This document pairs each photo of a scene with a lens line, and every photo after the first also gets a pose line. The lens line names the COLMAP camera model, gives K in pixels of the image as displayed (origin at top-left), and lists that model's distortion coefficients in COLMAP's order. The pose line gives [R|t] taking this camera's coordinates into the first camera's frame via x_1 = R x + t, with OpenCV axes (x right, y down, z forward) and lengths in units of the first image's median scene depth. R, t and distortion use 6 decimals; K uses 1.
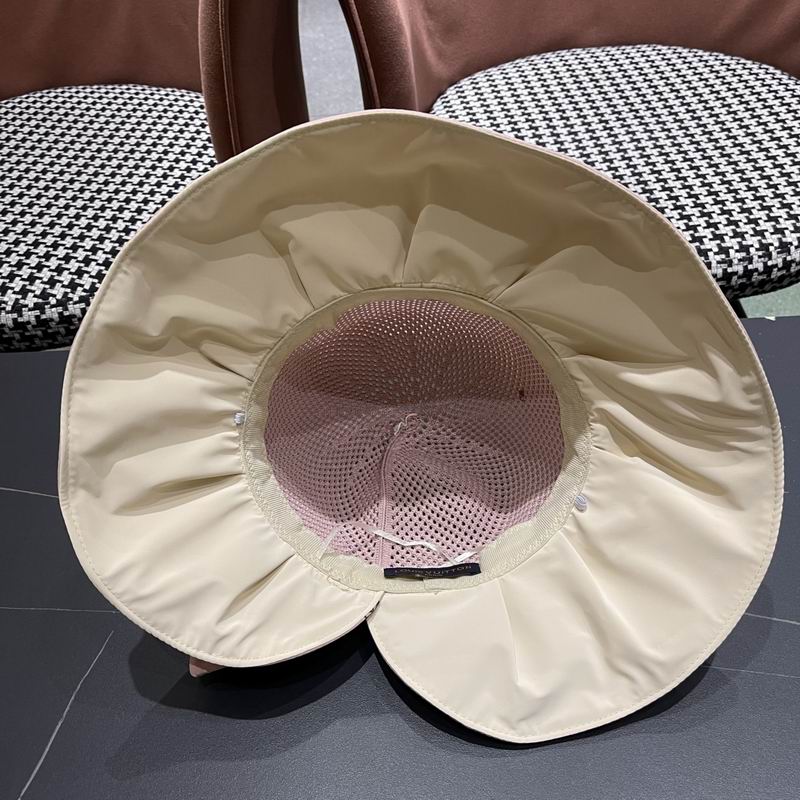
lens RADIAL K [[820.3, 0, 396.5], [0, 820.3, 407.1], [0, 0, 1]] dist [0.015401, 0.000000]
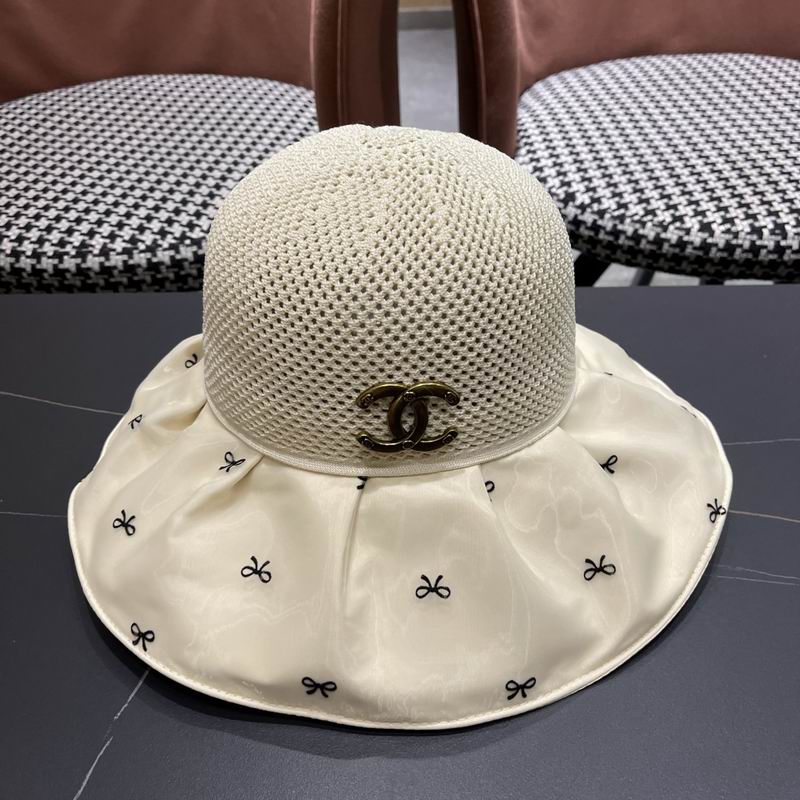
lens RADIAL K [[820.3, 0, 396.1], [0, 820.3, 417.7], [0, 0, 1]] dist [0.015401, 0.000000]
pose [[0.999235, 0.038669, -0.005899, -0.093796], [-0.039053, 0.994776, -0.094311, 0.127221], [0.002222, 0.094470, 0.995525, 0.058489]]
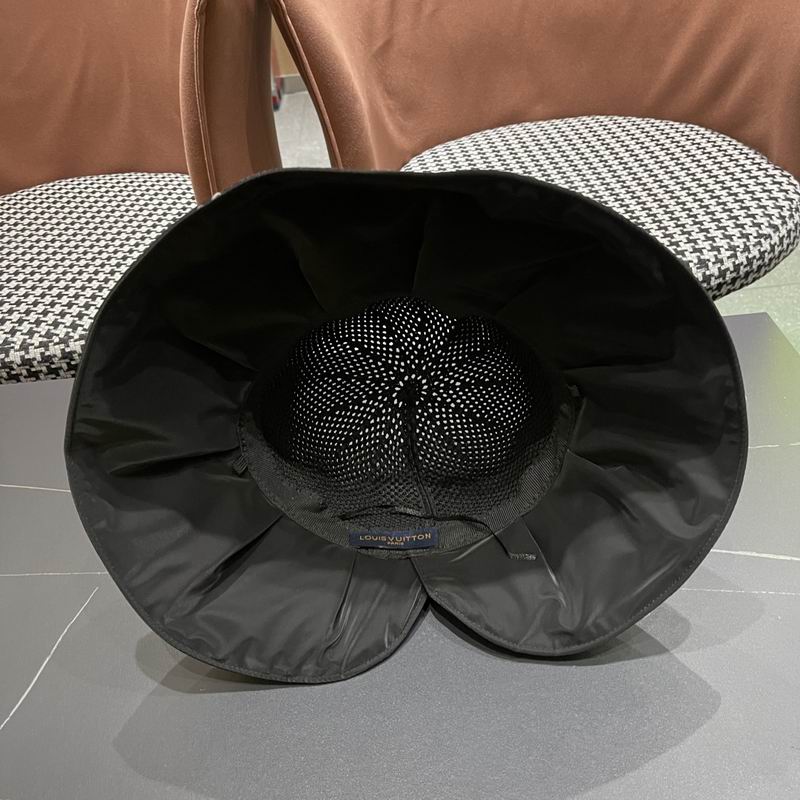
lens RADIAL K [[820.3, 0, 400.8], [0, 820.3, 418.6], [0, 0, 1]] dist [0.015401, 0.000000]
pose [[0.998873, -0.043965, -0.017873, 0.060804], [0.041345, 0.991027, -0.127105, 0.122216], [0.023301, 0.126223, 0.991728, -0.082126]]
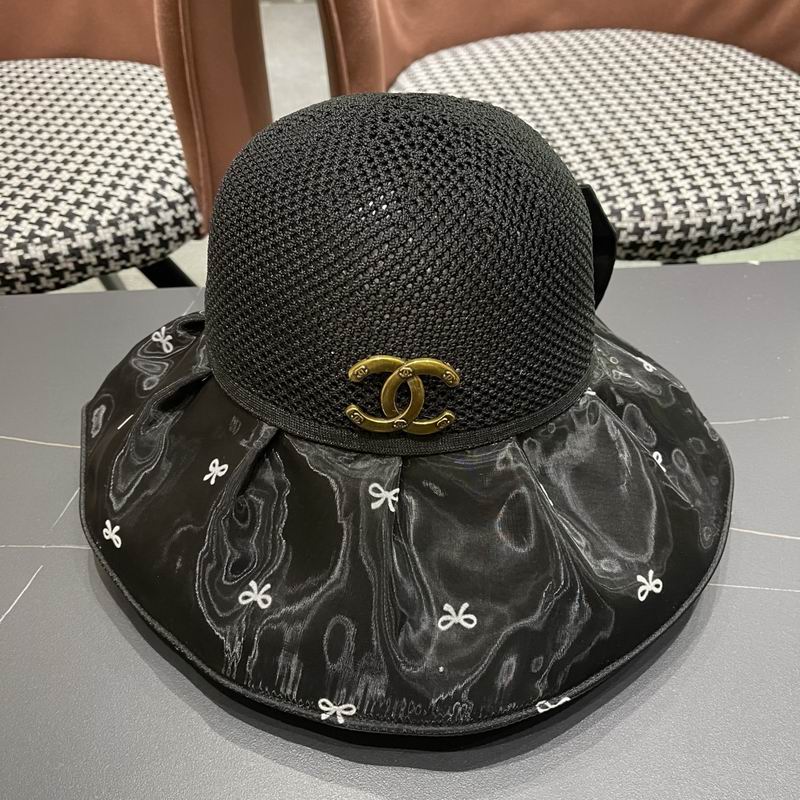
lens RADIAL K [[820.3, 0, 400.2], [0, 820.3, 413.5], [0, 0, 1]] dist [0.015401, 0.000000]
pose [[0.998341, -0.004906, 0.057362, -0.011030], [0.008803, 0.997654, -0.067888, 0.104911], [-0.056894, 0.068280, 0.996043, 0.064595]]
